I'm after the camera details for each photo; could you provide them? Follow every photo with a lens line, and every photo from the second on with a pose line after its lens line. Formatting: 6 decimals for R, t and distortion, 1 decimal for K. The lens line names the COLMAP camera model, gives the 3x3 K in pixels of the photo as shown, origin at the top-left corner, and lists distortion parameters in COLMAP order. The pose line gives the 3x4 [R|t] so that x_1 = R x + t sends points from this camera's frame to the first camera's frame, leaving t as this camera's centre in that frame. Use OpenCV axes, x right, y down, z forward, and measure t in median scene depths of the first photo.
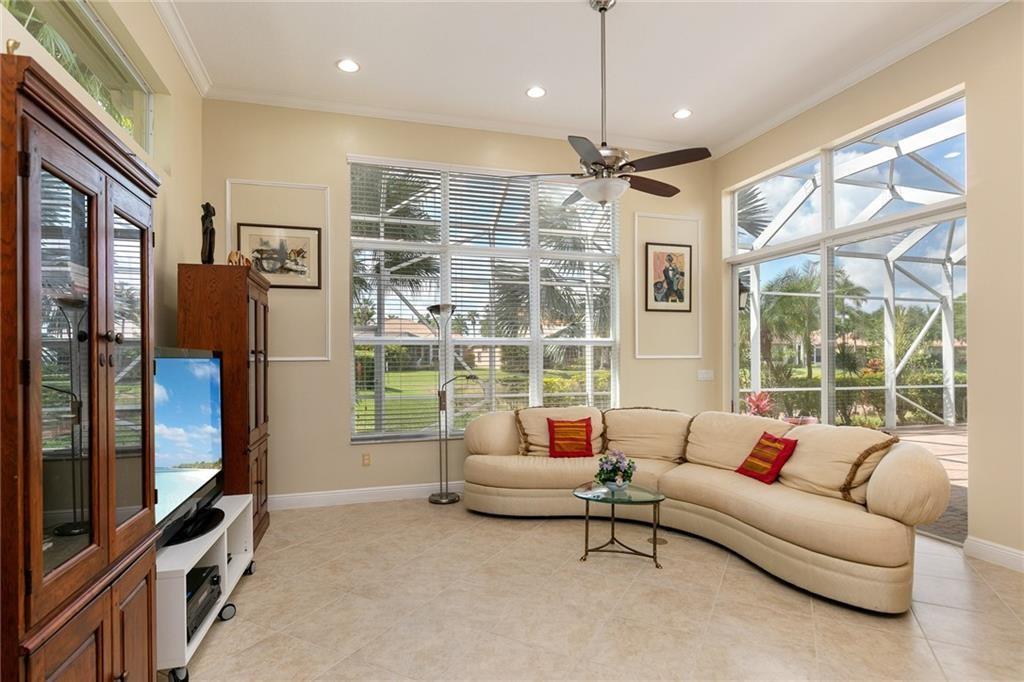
lens RADIAL K [[530.0, 0, 486.6], [0, 530.0, 356.5], [0, 0, 1]] dist [-0.004246, -0.000001]
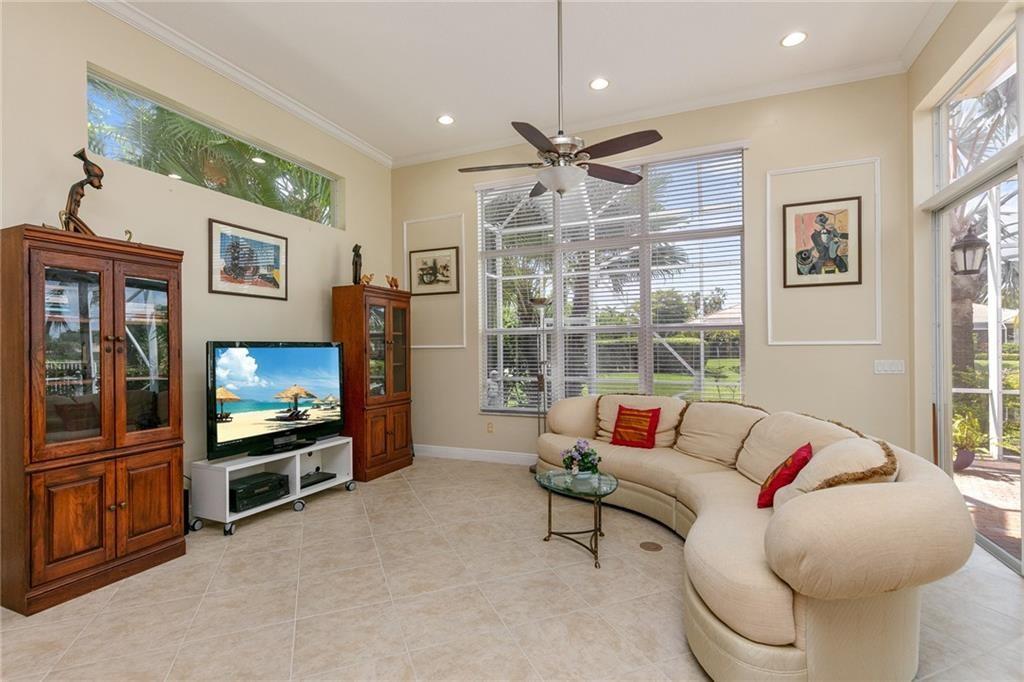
lens RADIAL K [[473.3, 0, 501.5], [0, 473.3, 347.1], [0, 0, 1]] dist [0.002688, -0.000838]
pose [[0.769616, -0.001833, -0.638504, 0.521396], [0.008219, 0.999941, 0.007035, -0.001632], [0.638454, -0.010662, 0.769586, 0.170974]]
